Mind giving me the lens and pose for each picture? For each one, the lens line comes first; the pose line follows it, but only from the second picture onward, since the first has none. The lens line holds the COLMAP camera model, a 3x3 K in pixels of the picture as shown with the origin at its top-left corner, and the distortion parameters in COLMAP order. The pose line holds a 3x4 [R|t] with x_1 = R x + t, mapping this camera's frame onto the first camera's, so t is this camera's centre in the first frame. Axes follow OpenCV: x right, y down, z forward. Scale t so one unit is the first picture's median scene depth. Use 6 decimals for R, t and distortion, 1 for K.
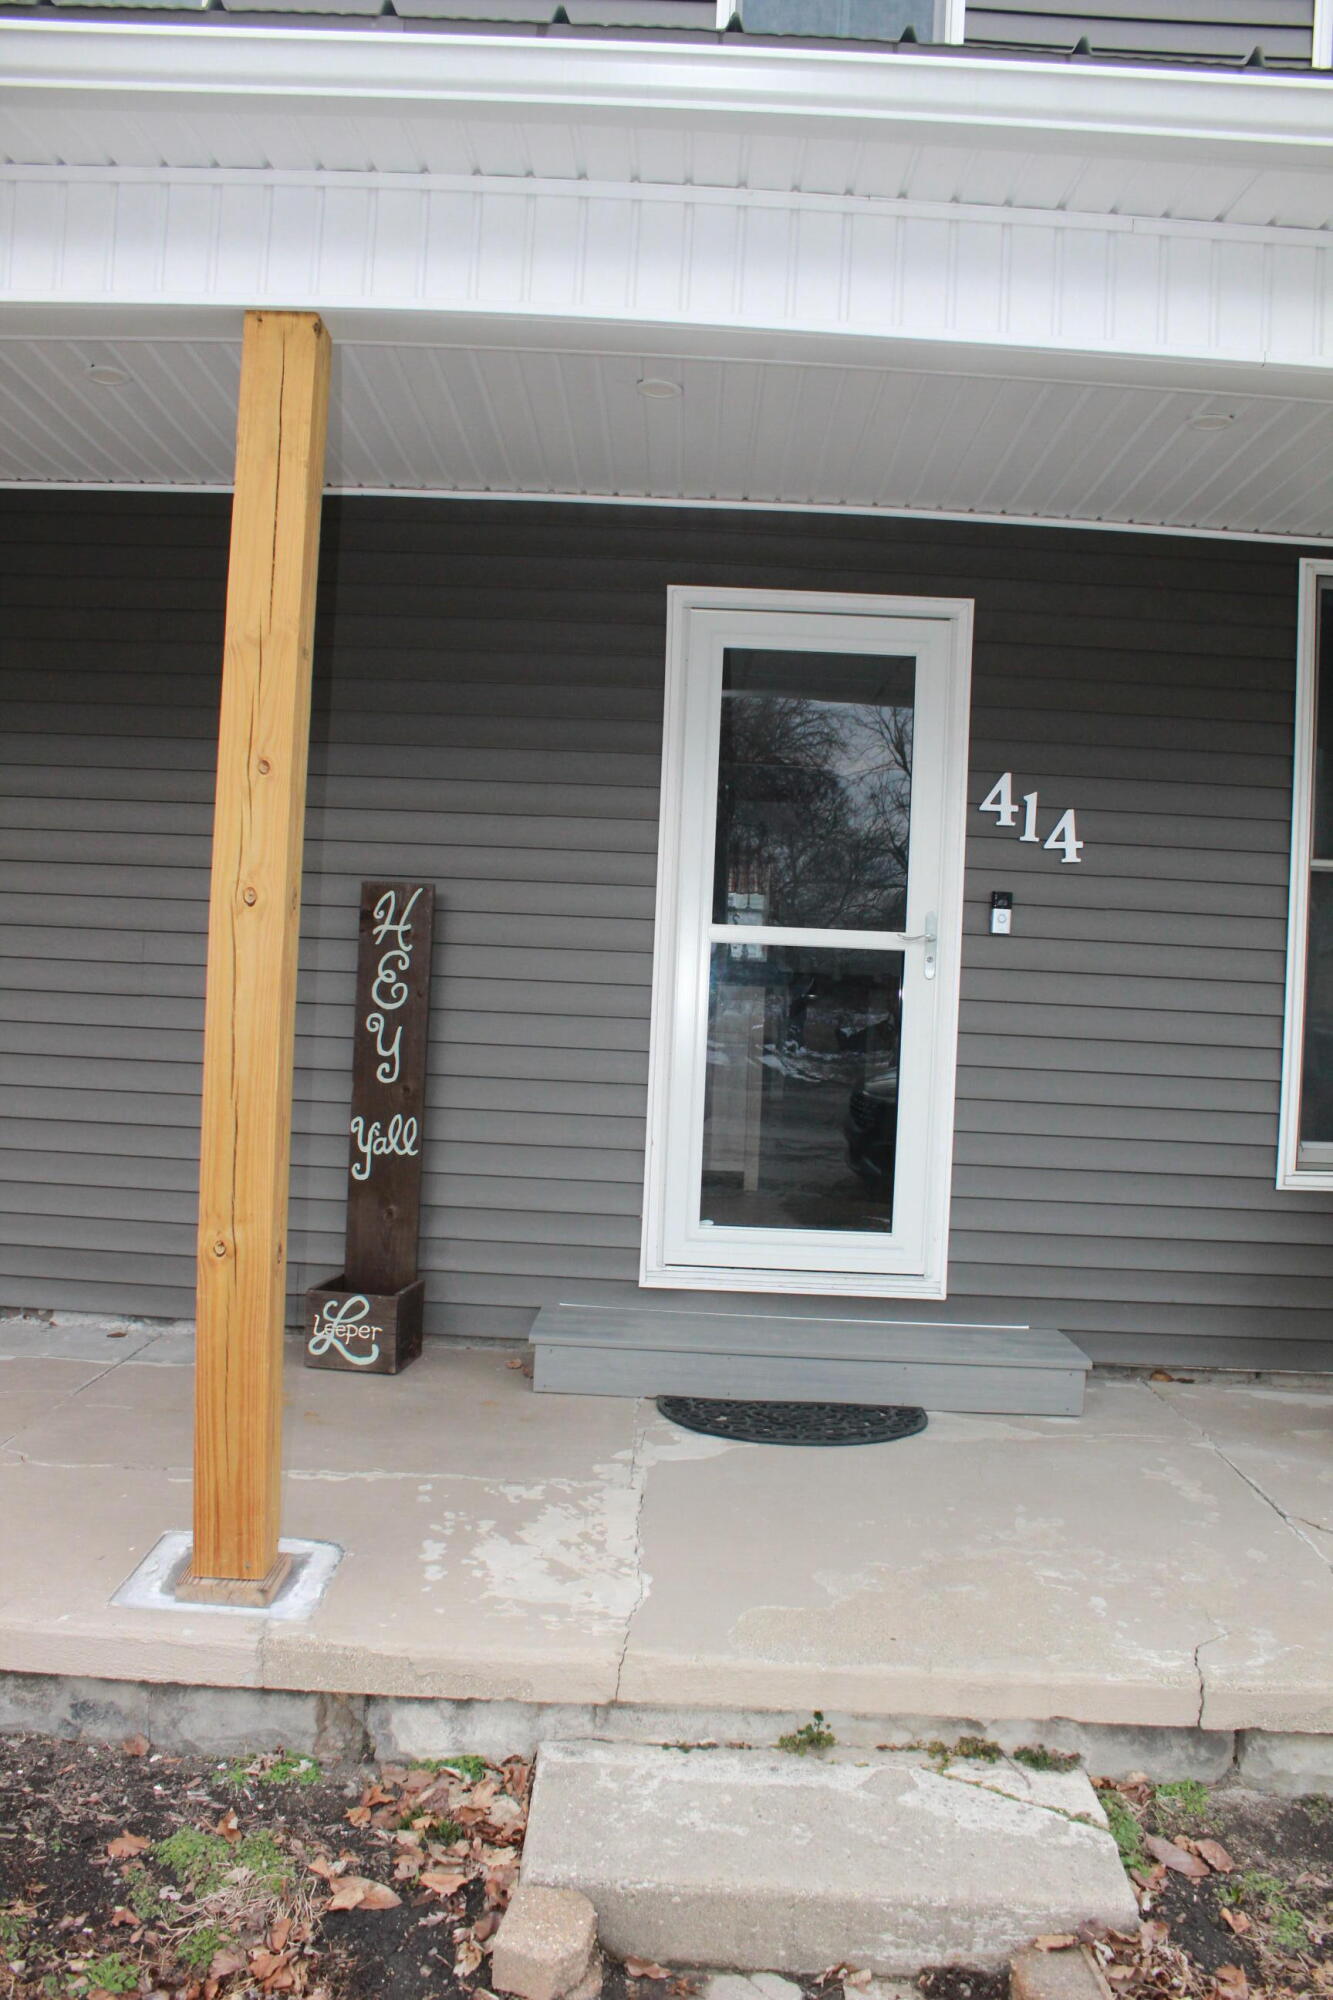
lens RADIAL K [[1657.7, 0, 670.6], [0, 1657.7, 1004.4], [0, 0, 1]] dist [-0.165696, 0.145268]
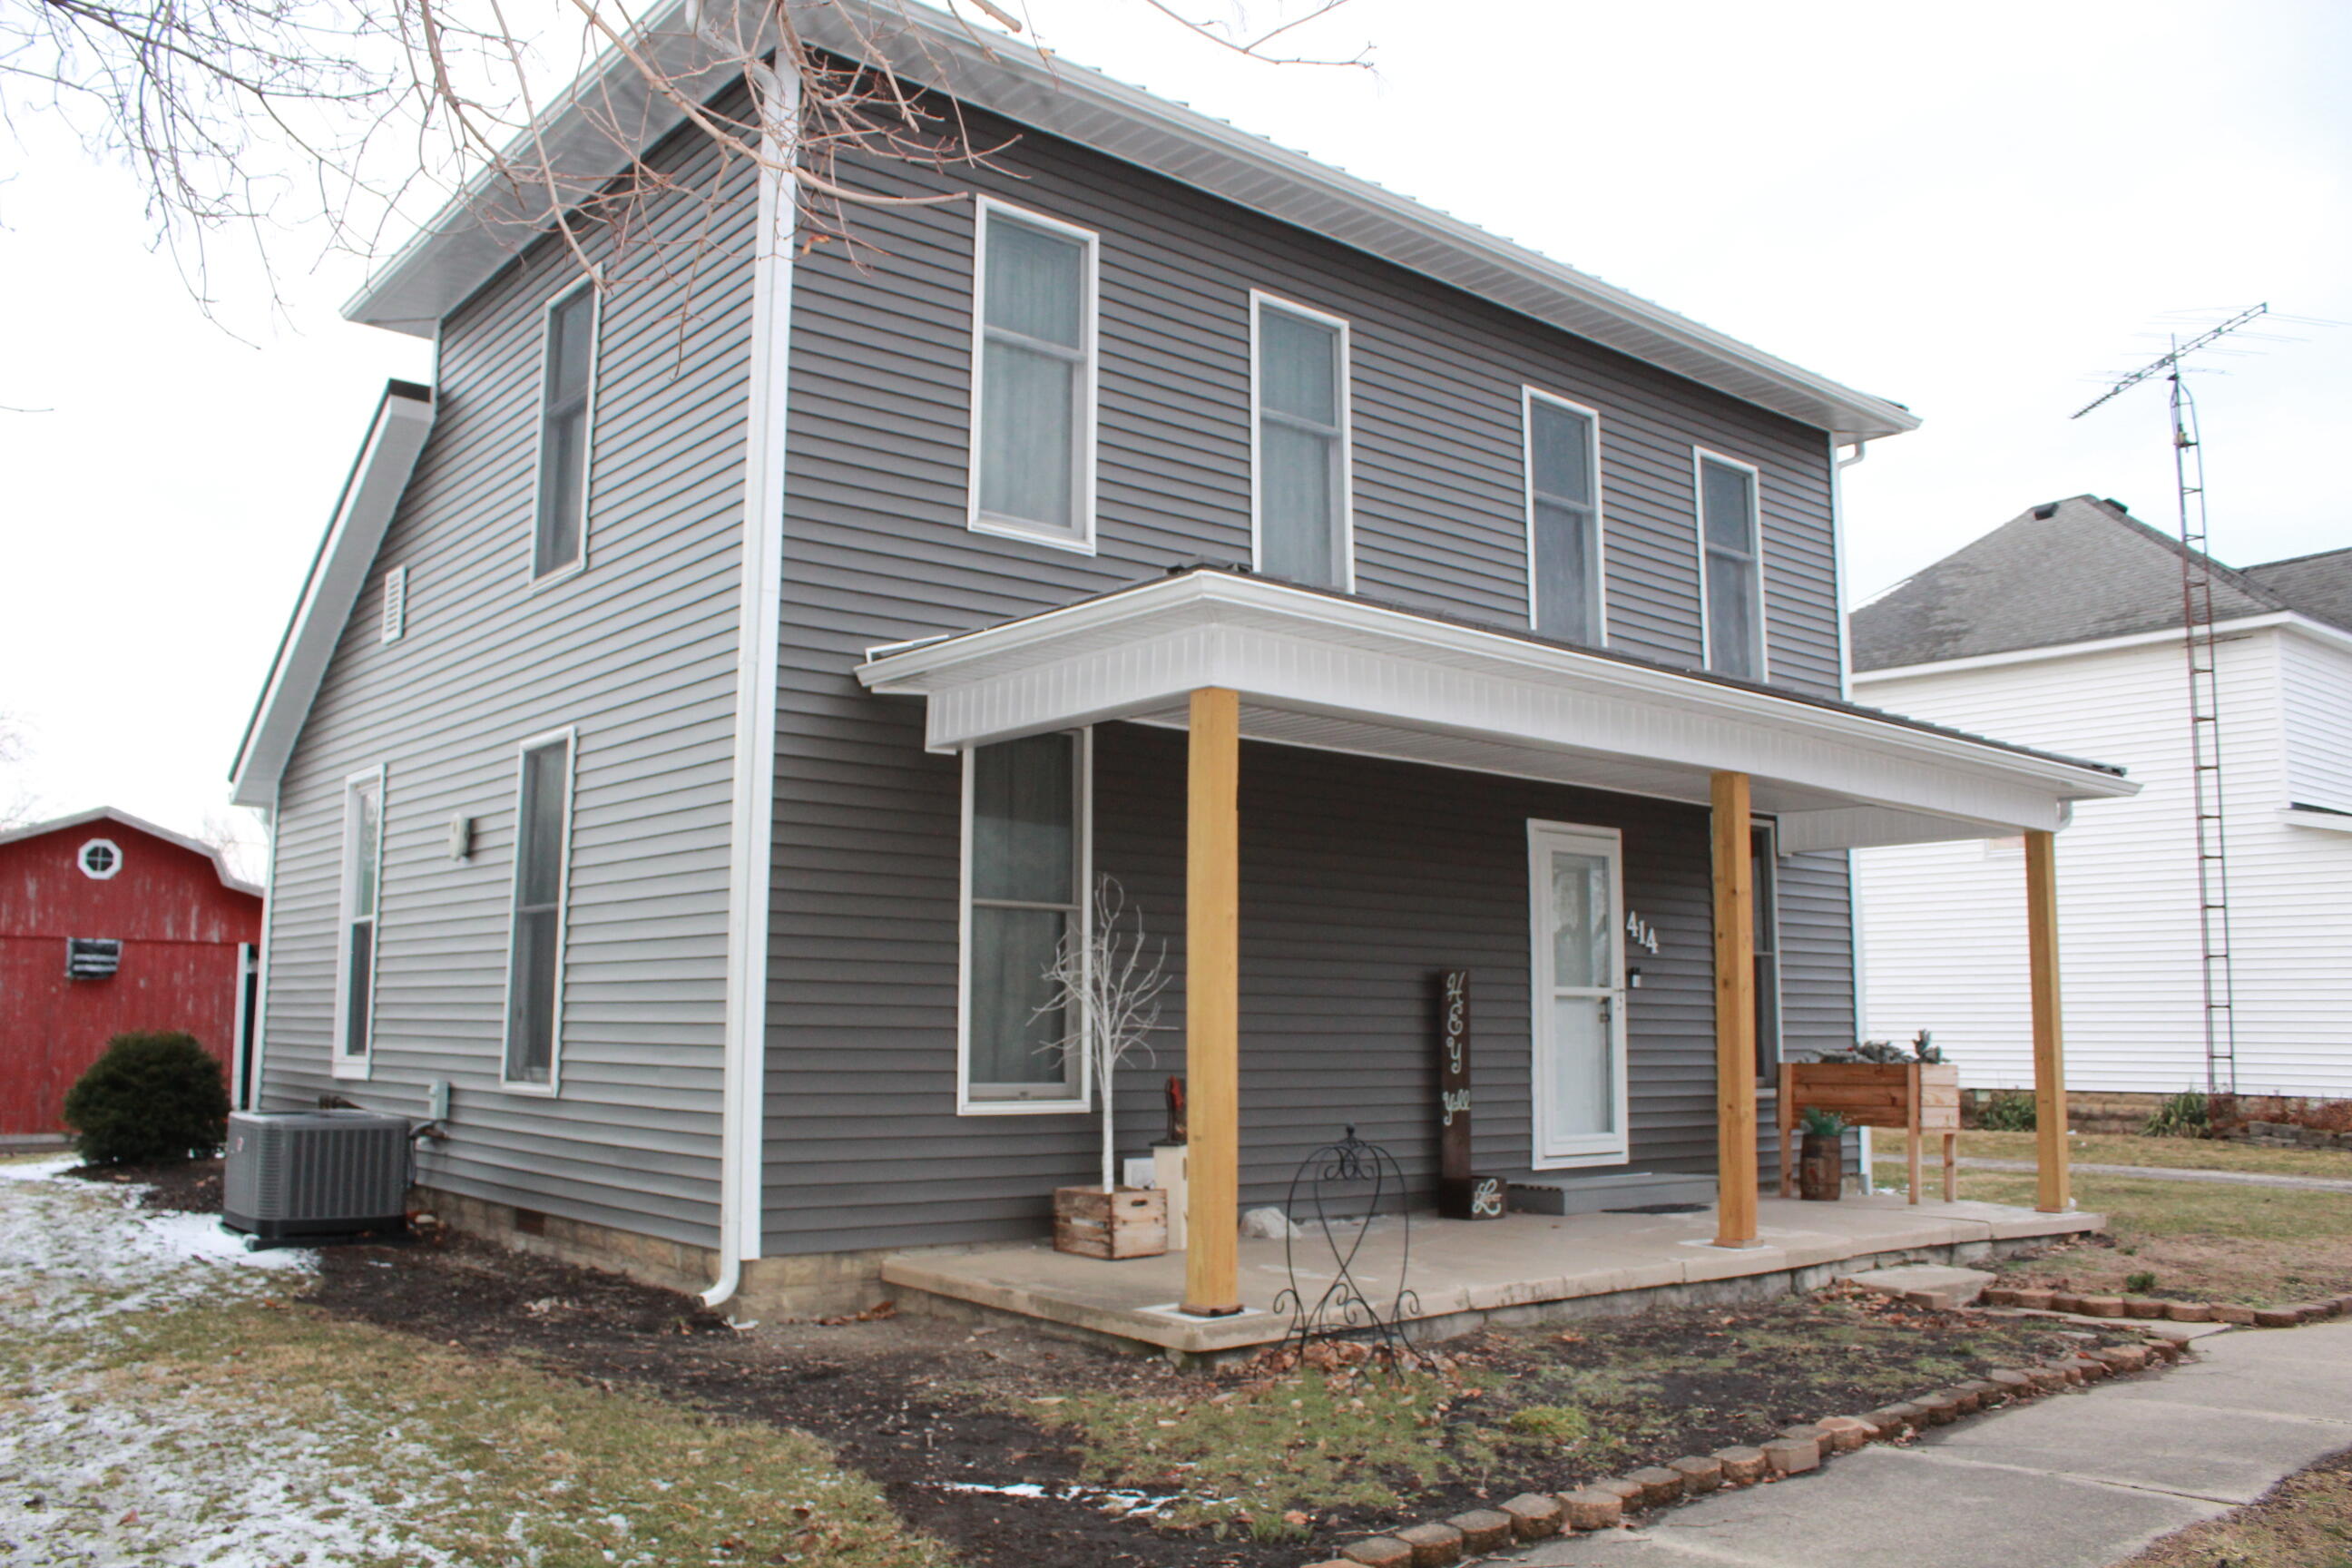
lens RADIAL K [[1938.9, 0, 1166.7], [0, 1938.9, 777.0], [0, 0, 1]] dist [-0.162714, 0.143380]
pose [[0.761741, 0.049272, 0.646006, -1.896287], [0.037139, 0.992144, -0.119465, -0.039540], [-0.646817, 0.114993, 0.753926, -0.513430]]
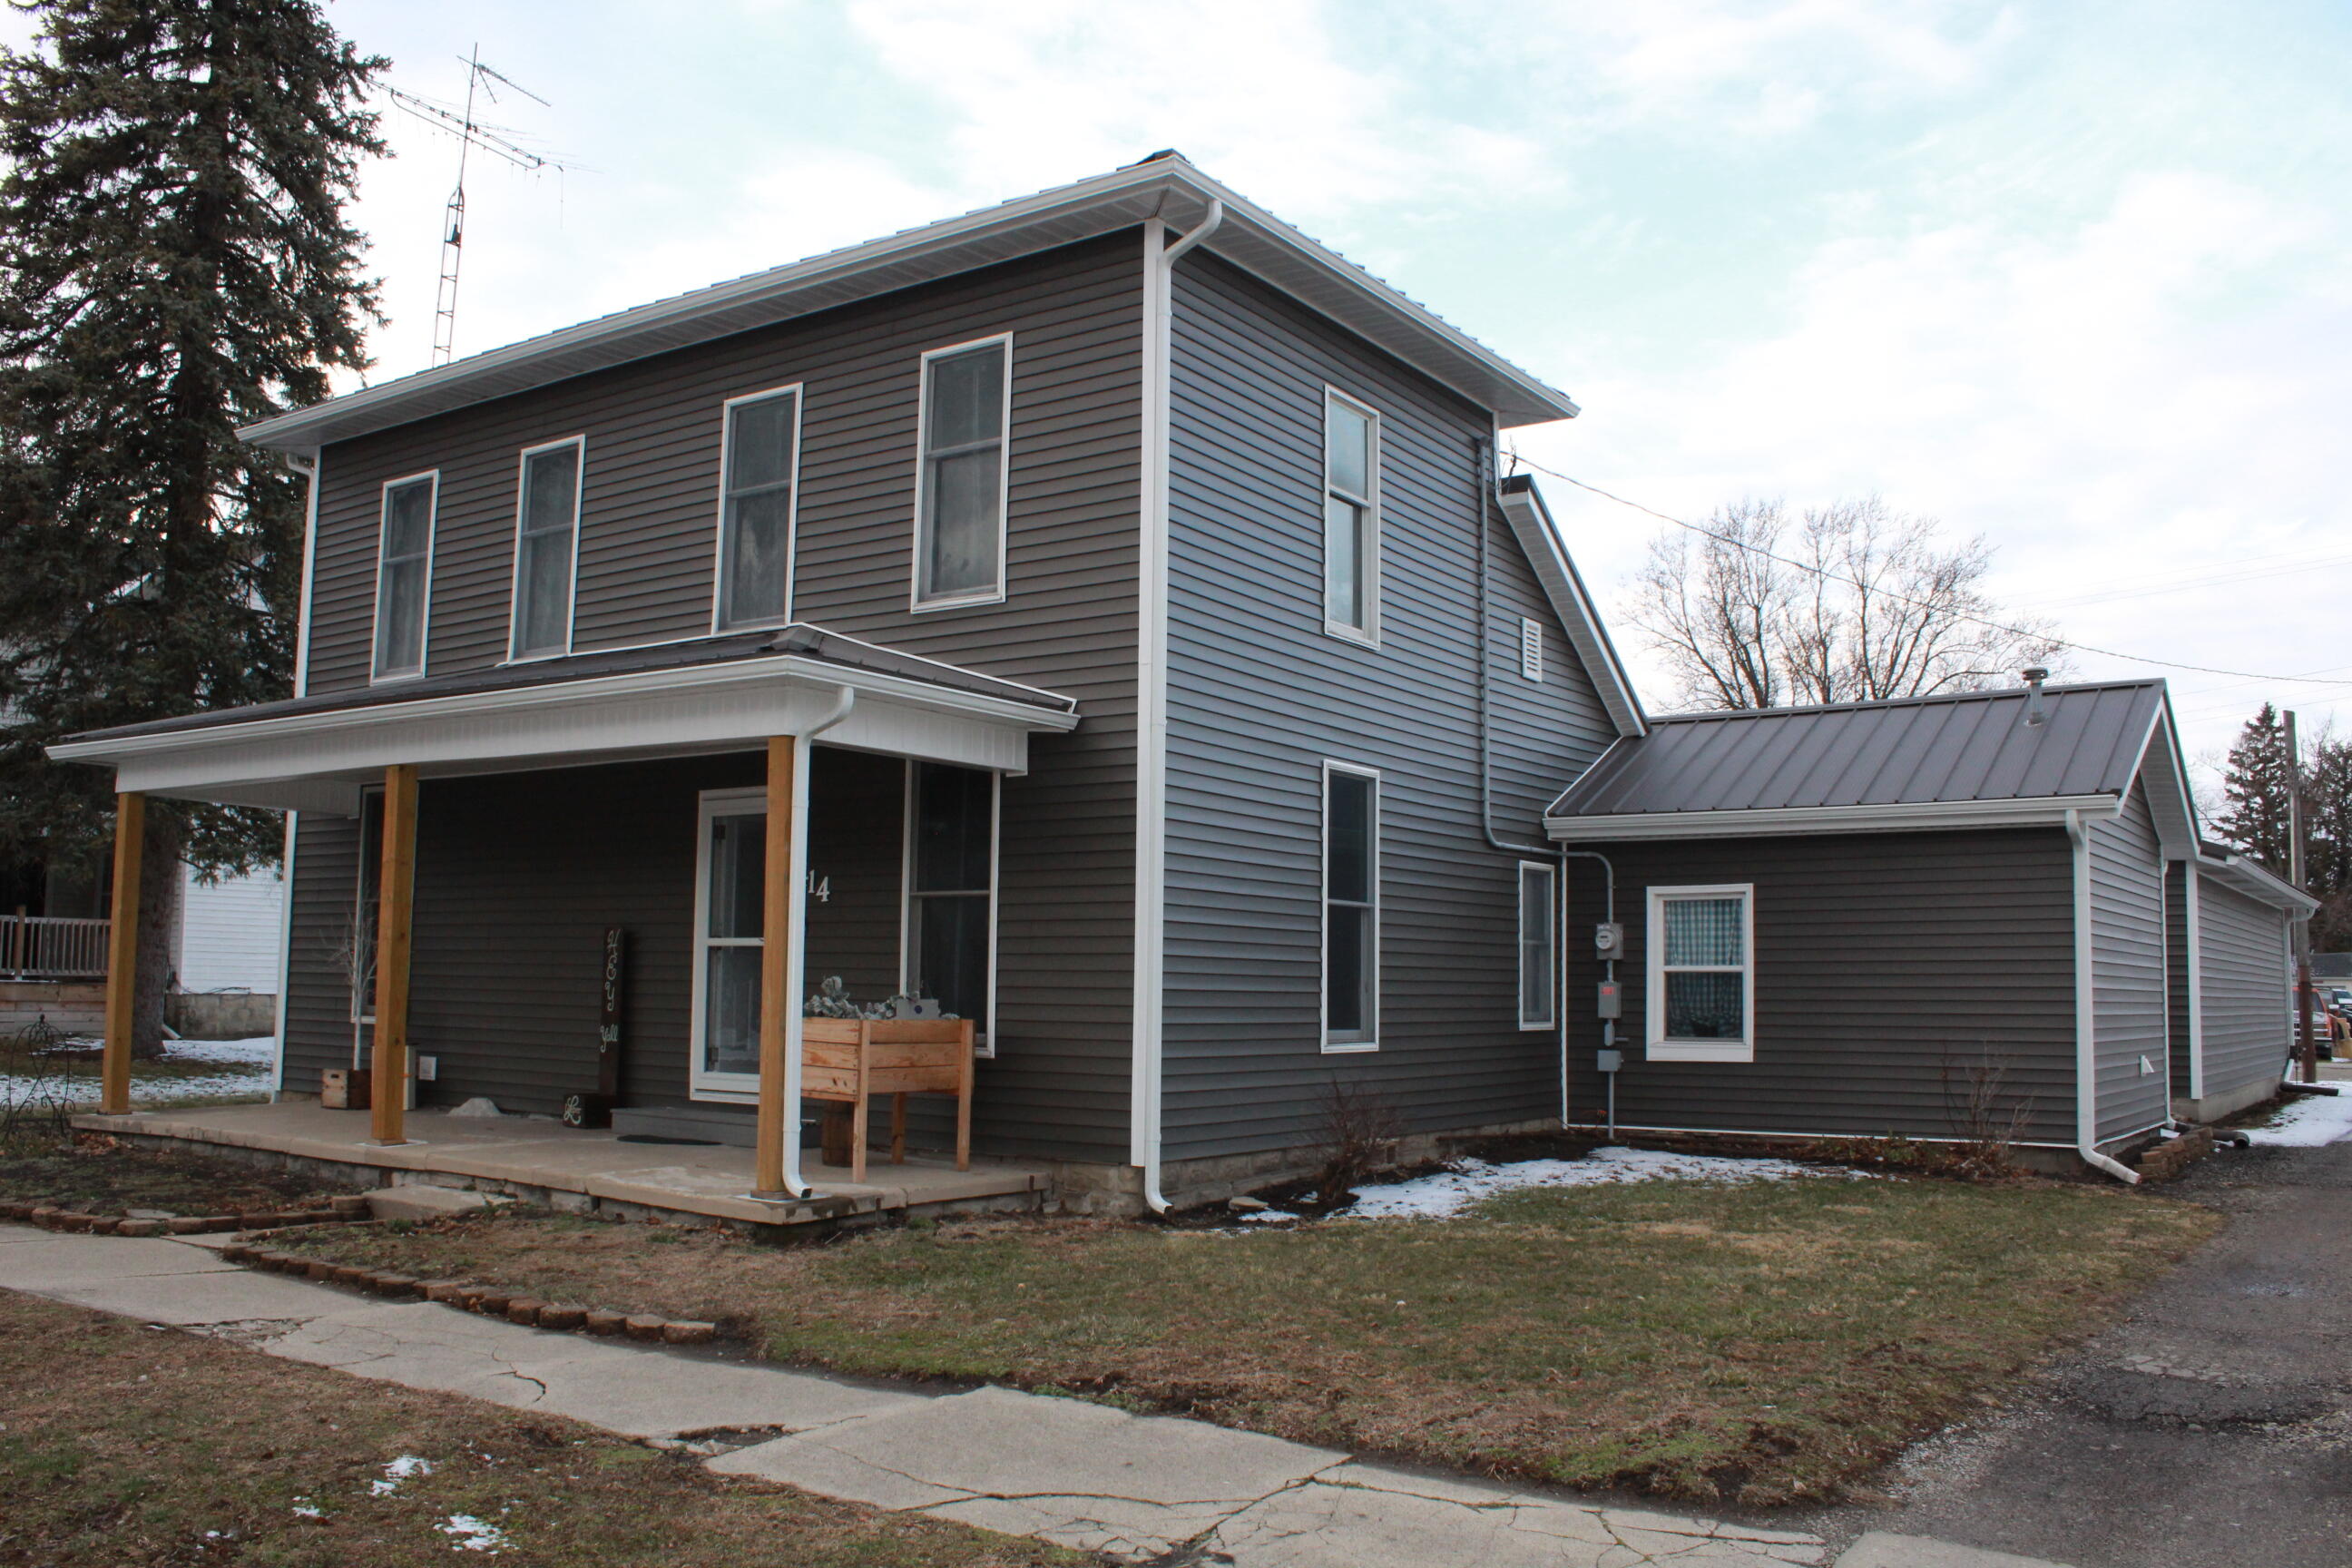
lens RADIAL K [[1952.3, 0, 1159.8], [0, 1952.3, 785.2], [0, 0, 1]] dist [-0.167283, 0.148385]
pose [[0.828119, -0.093550, -0.552691, 2.045432], [0.015172, 0.989355, -0.144729, 0.138664], [0.560347, 0.111467, 0.820723, -0.866590]]
